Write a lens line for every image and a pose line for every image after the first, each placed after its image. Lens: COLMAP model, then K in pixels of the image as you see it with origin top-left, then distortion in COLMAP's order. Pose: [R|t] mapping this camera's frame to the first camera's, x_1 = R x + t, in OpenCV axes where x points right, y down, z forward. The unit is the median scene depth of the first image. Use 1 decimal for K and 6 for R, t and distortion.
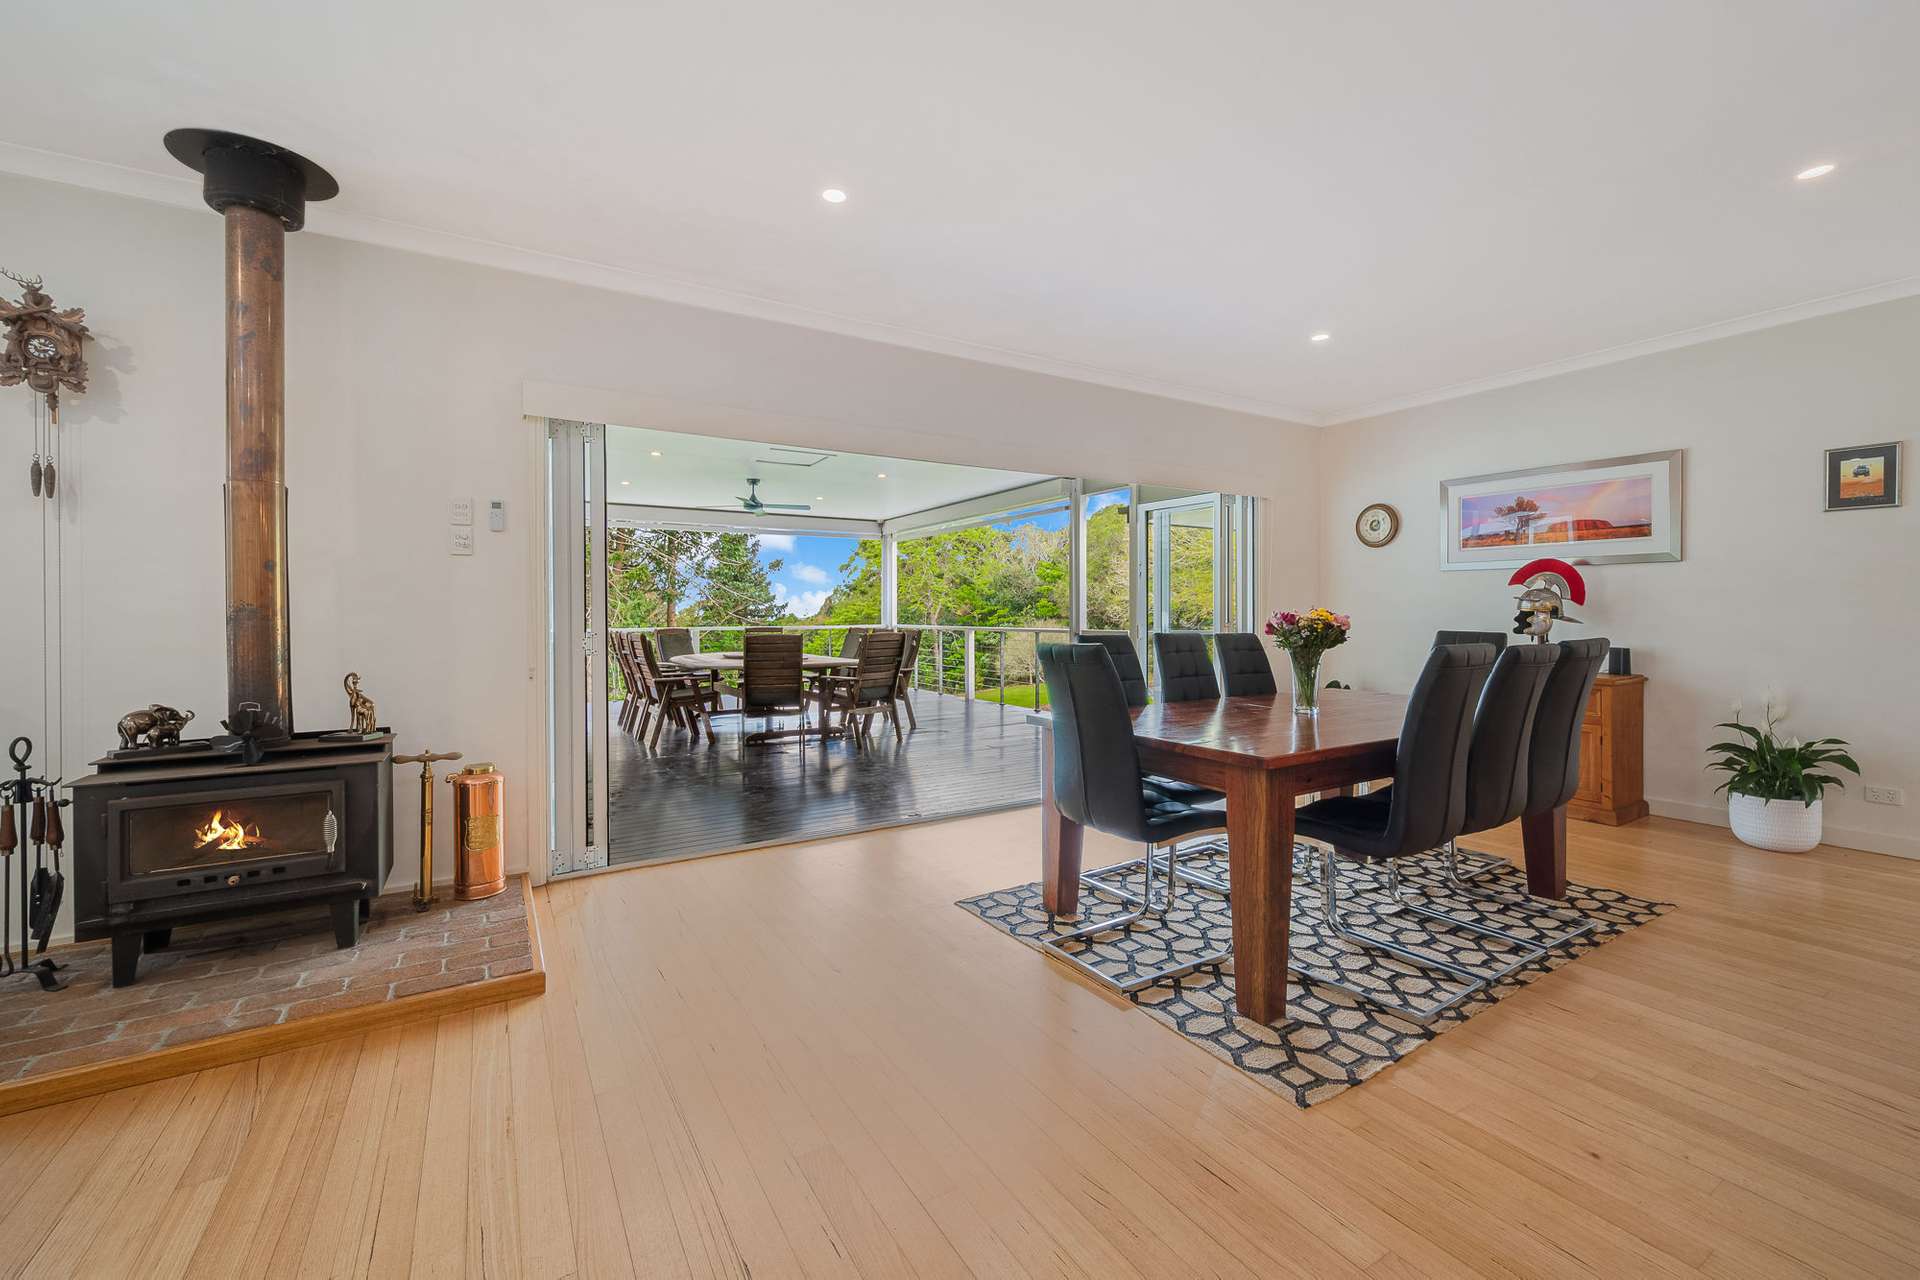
lens RADIAL K [[771.0, 0, 955.7], [0, 771.0, 605.6], [0, 0, 1]] dist [-0.015539, -0.000285]
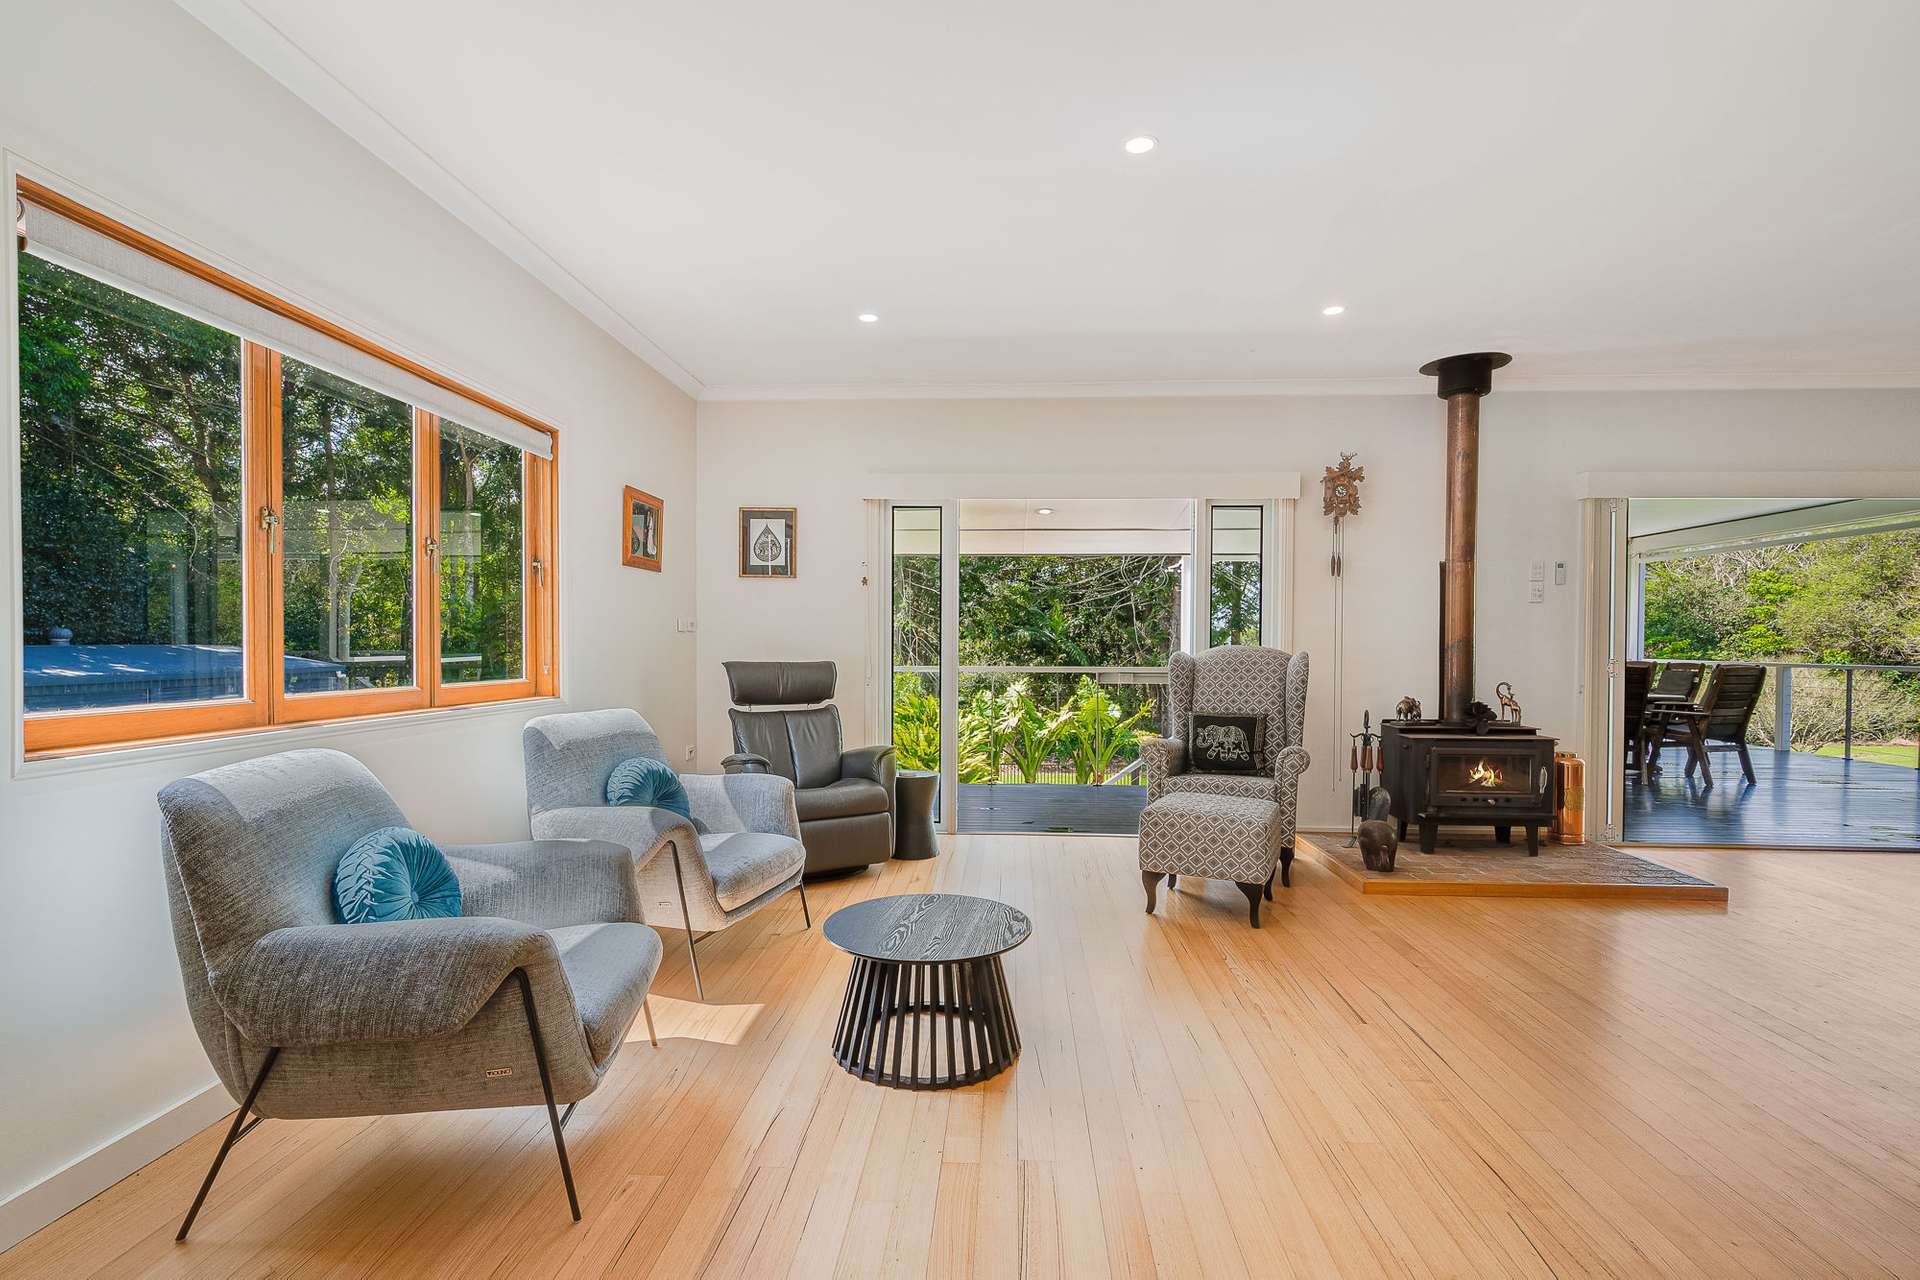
lens RADIAL K [[899.4, 0, 955.1], [0, 899.4, 644.1], [0, 0, 1]] dist [-0.004351, 0.001235]
pose [[0.831837, 0.007041, -0.554976, -0.476819], [-0.001148, 0.999939, 0.010965, -0.005376], [0.555019, -0.008485, 0.831794, -0.744963]]
